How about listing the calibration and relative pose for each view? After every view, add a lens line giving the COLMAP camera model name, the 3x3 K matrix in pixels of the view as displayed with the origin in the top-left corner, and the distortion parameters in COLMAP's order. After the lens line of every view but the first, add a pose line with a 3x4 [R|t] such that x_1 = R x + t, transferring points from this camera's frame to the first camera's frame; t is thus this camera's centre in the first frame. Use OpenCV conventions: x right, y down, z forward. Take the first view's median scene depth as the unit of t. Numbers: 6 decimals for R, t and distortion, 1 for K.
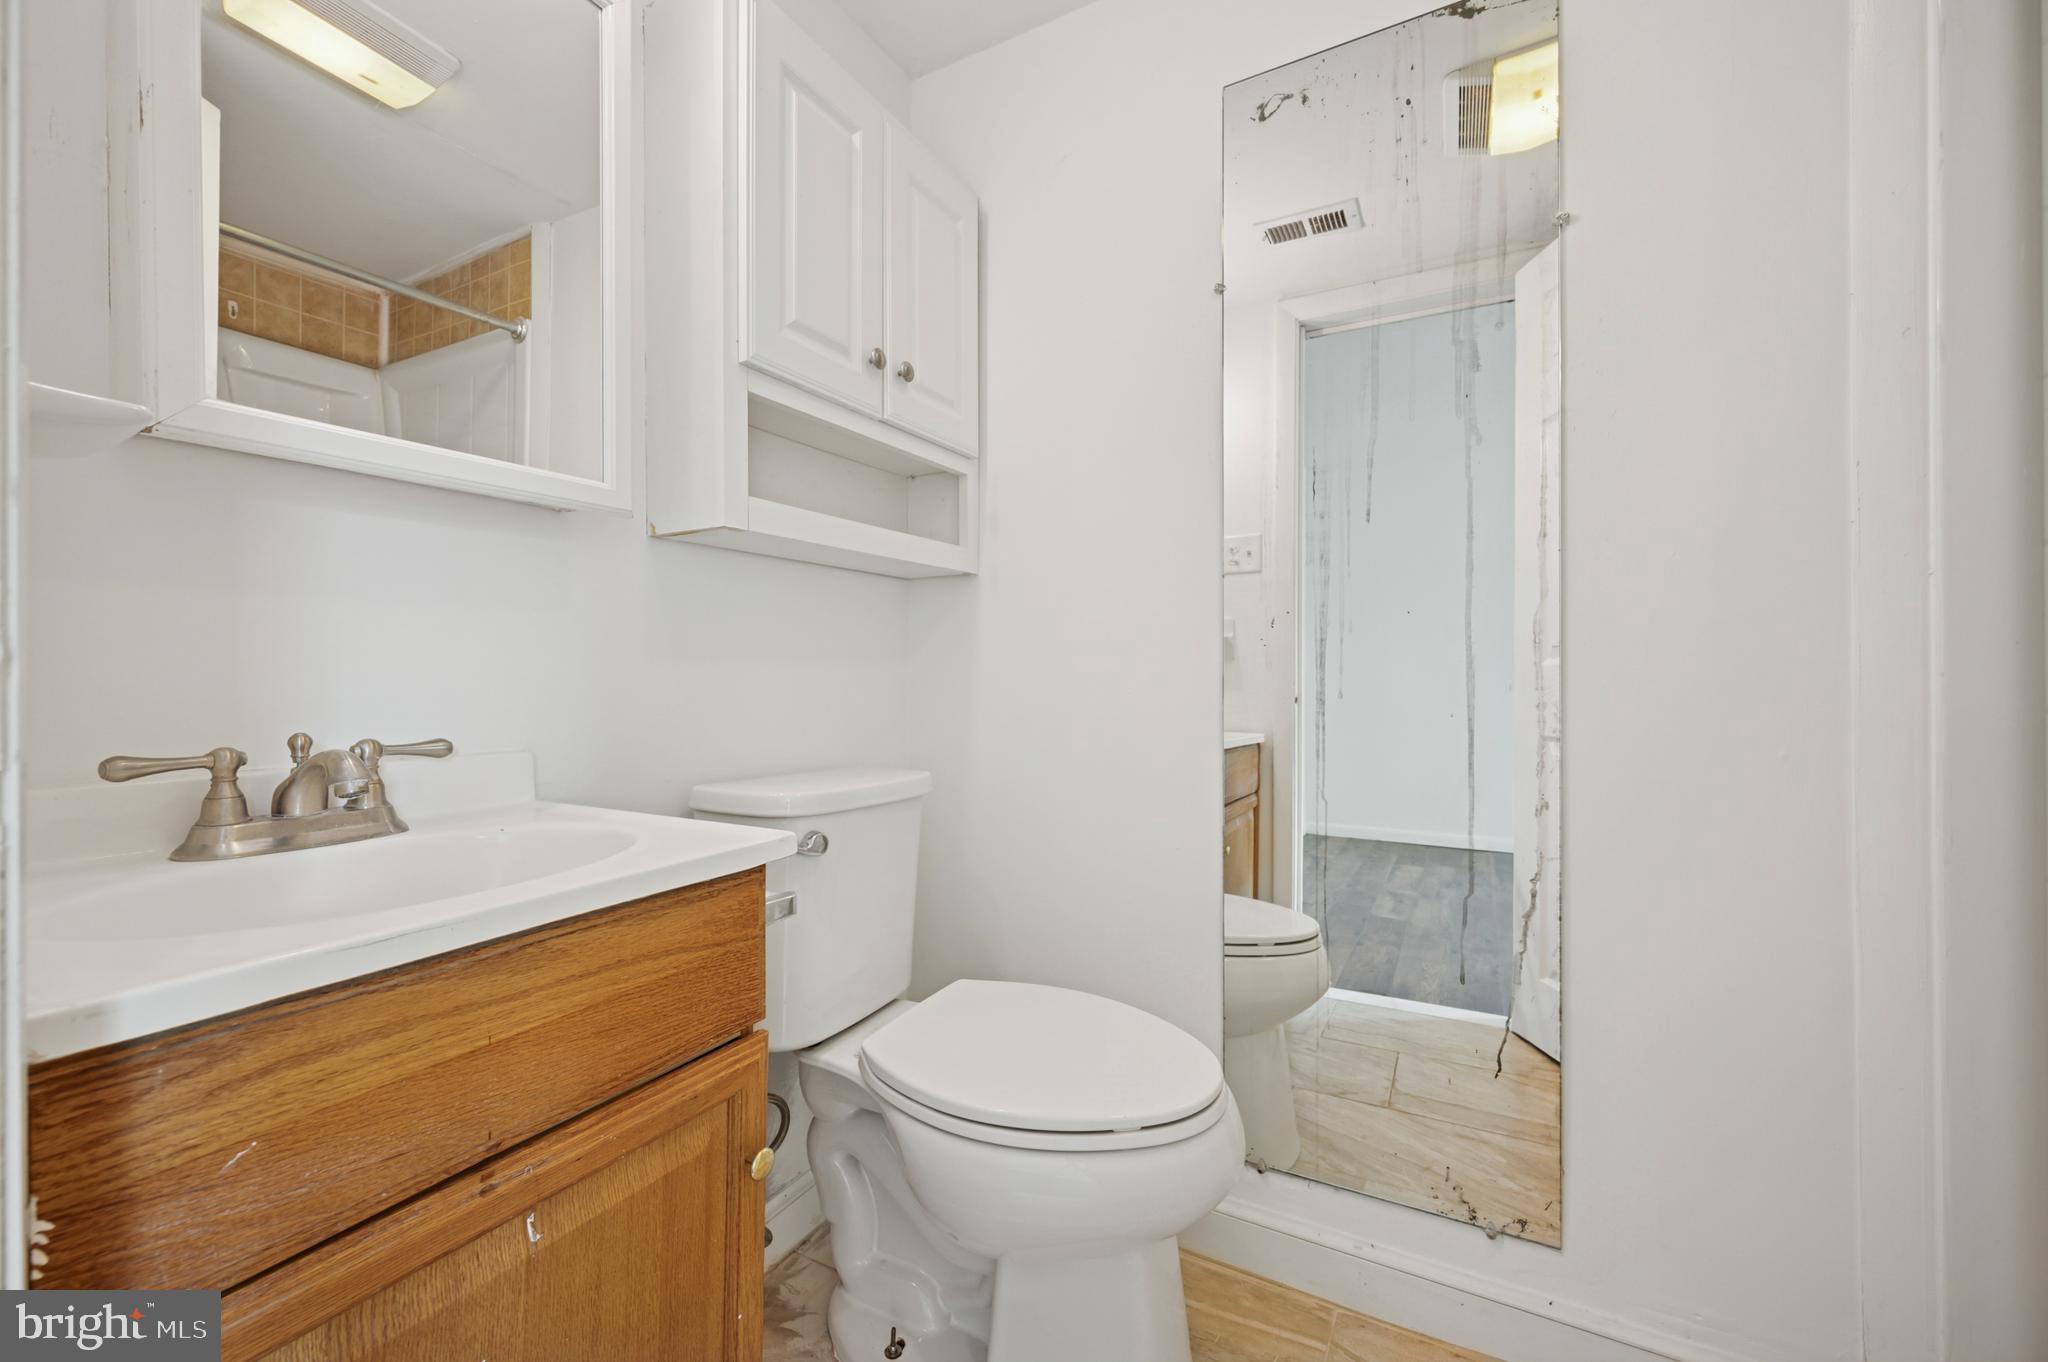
lens RADIAL K [[807.5, 0, 1025.7], [0, 807.5, 673.6], [0, 0, 1]] dist [-0.001147, -0.000036]
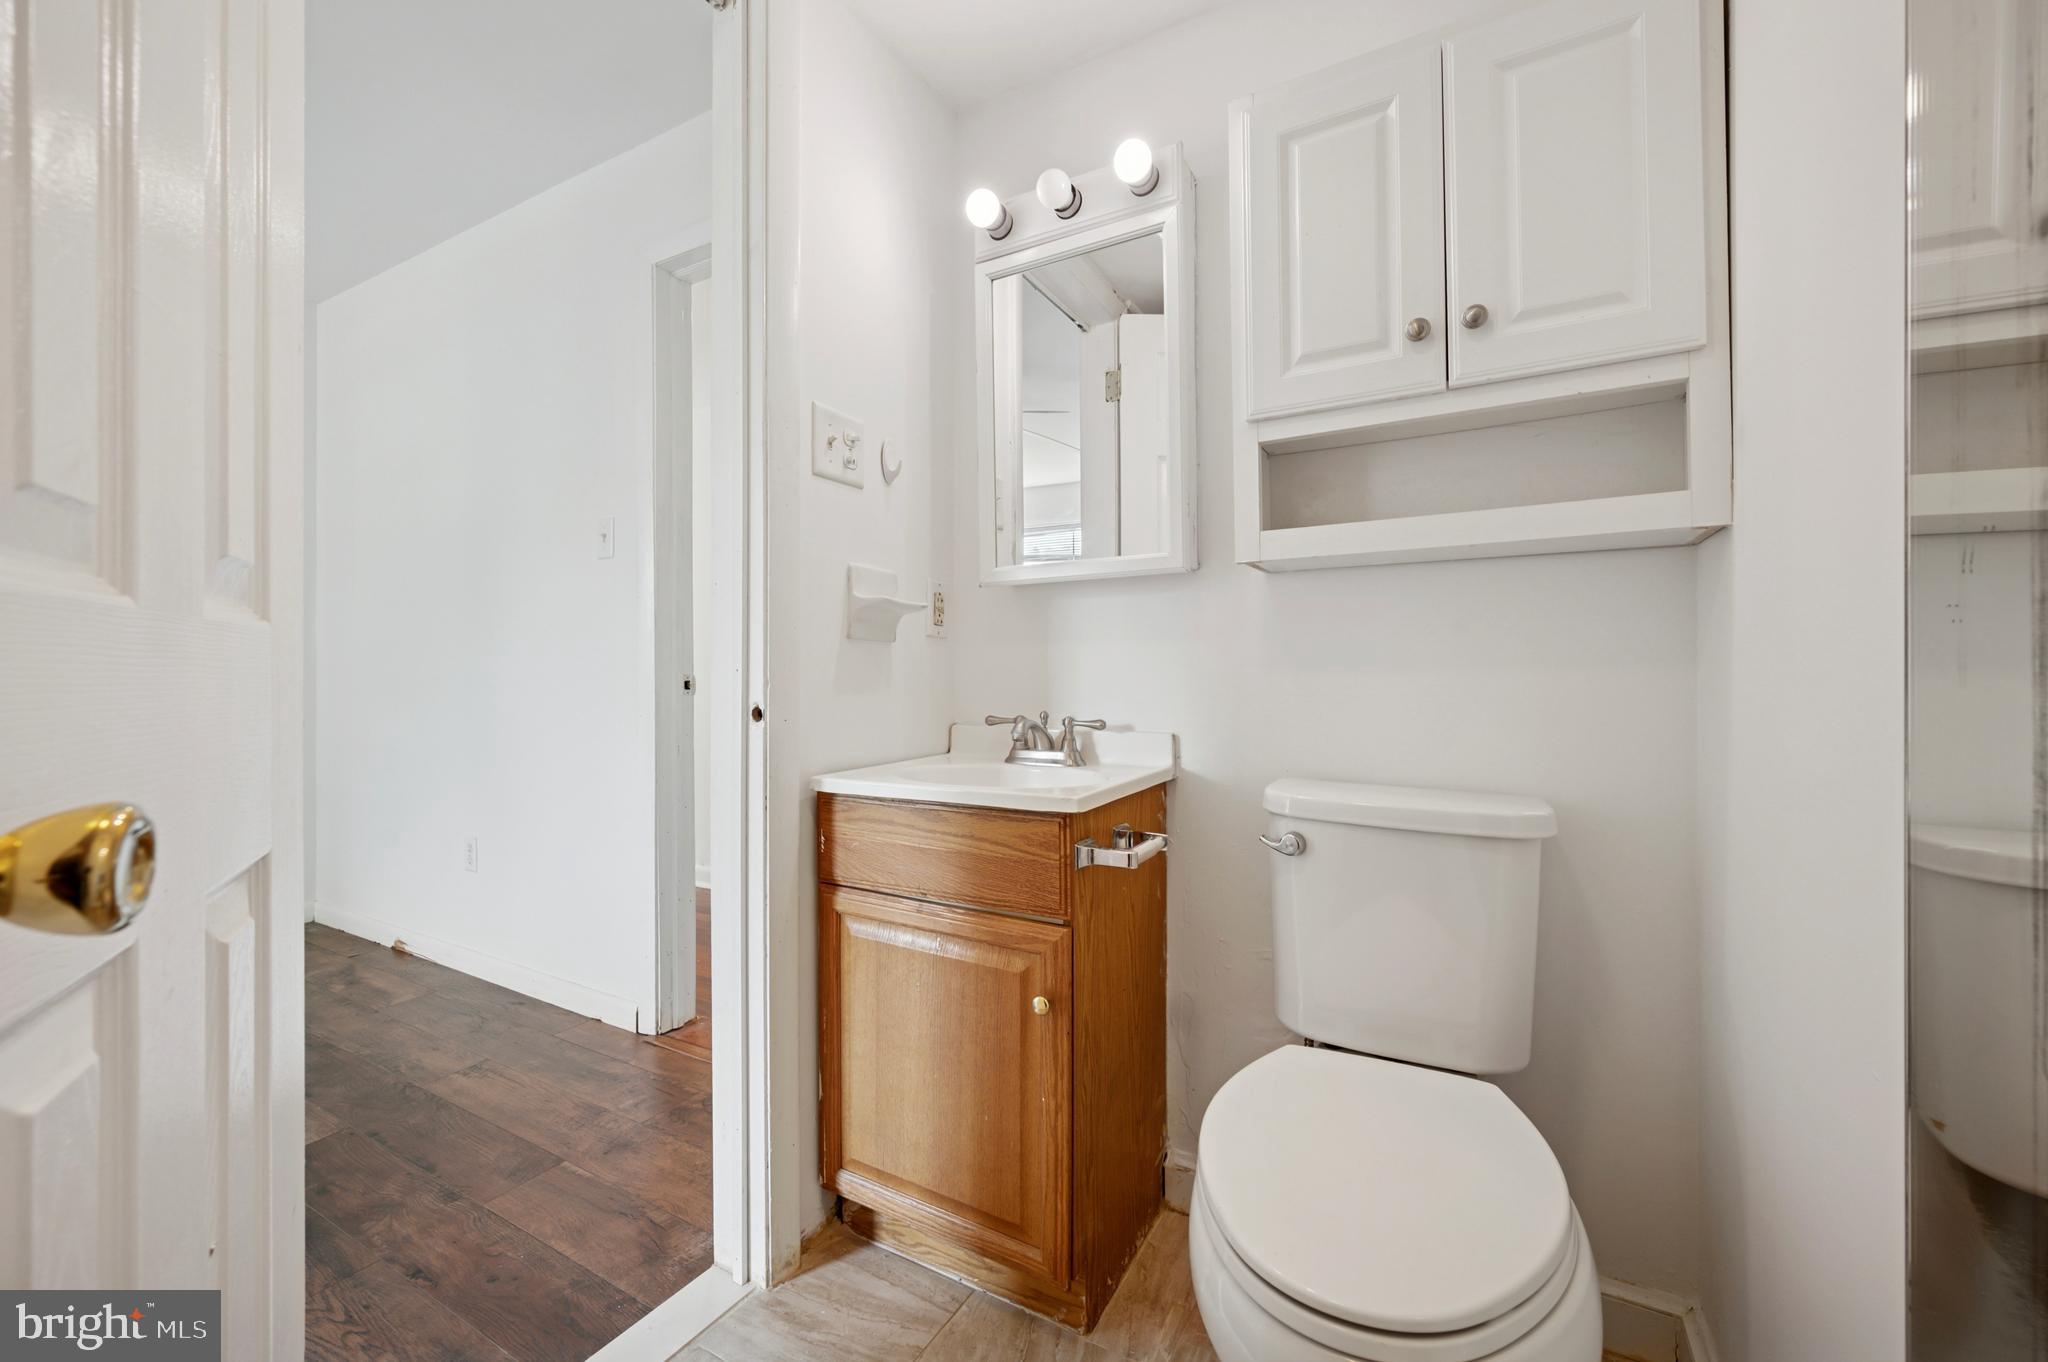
lens RADIAL K [[807.5, 0, 1025.7], [0, 807.5, 673.6], [0, 0, 1]] dist [-0.001147, -0.000036]
pose [[-0.005479, -0.005993, -0.999967, 1.095441], [0.003294, 0.999977, -0.006011, -0.012092], [0.999980, -0.003327, -0.005460, 0.889095]]
